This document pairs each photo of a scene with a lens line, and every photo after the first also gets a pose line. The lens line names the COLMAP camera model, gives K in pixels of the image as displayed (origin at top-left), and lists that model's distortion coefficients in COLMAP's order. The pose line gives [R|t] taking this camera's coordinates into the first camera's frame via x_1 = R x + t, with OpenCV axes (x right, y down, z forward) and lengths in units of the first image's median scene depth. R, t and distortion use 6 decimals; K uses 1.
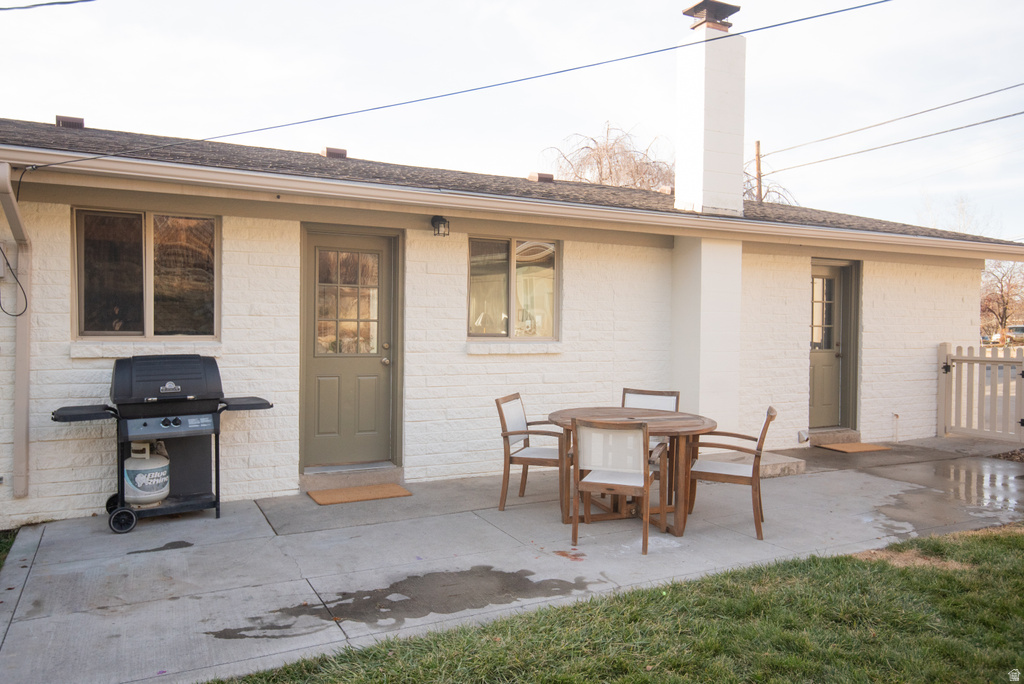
lens RADIAL K [[741.2, 0, 512.0], [0, 741.2, 342.0], [0, 0, 1]] dist [0.003805, -0.002090]
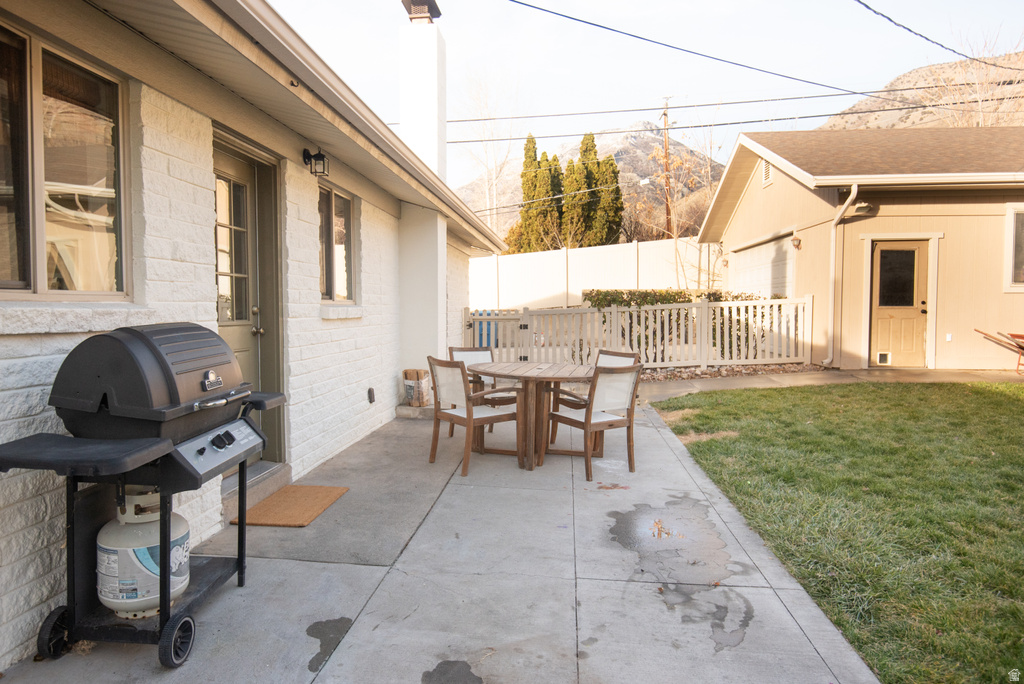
lens RADIAL K [[641.3, 0, 512.0], [0, 641.3, 342.0], [0, 0, 1]] dist [0.026294, -0.037855]
pose [[0.551127, -0.056239, 0.832524, -0.845541], [0.021884, 0.998357, 0.052954, 0.012574], [-0.834134, -0.010966, 0.551452, 0.618510]]
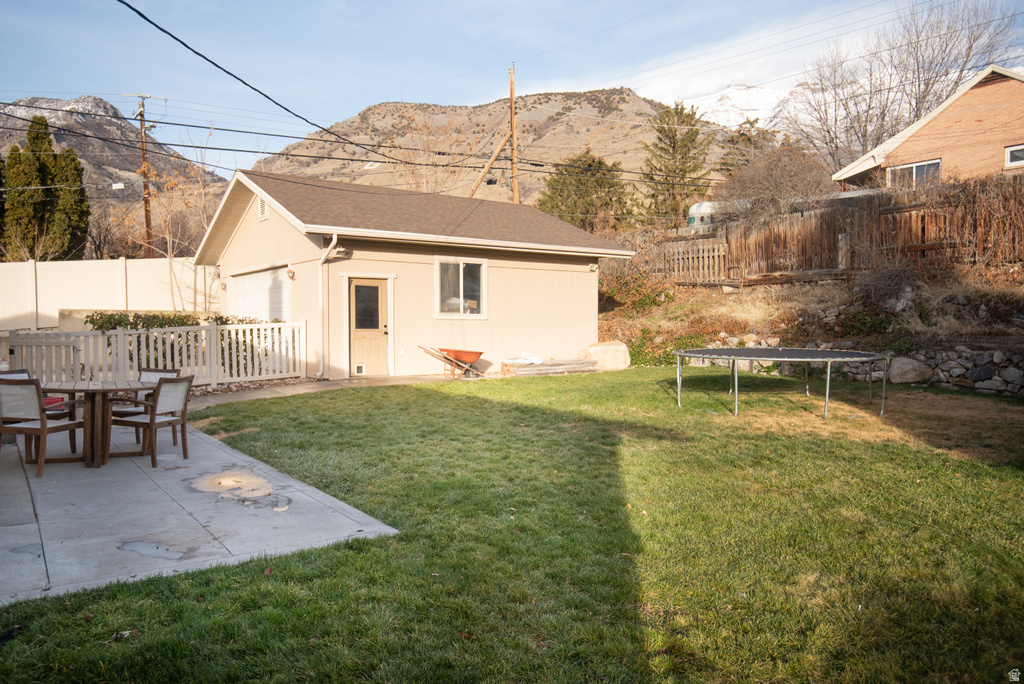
lens RADIAL K [[741.2, 0, 512.0], [0, 741.2, 342.0], [0, 0, 1]] dist [0.003805, -0.002090]
pose [[-0.133557, -0.031461, 0.990542, -1.529233], [0.017372, 0.999268, 0.034080, -0.005066], [-0.990889, 0.021759, -0.132913, 0.549766]]
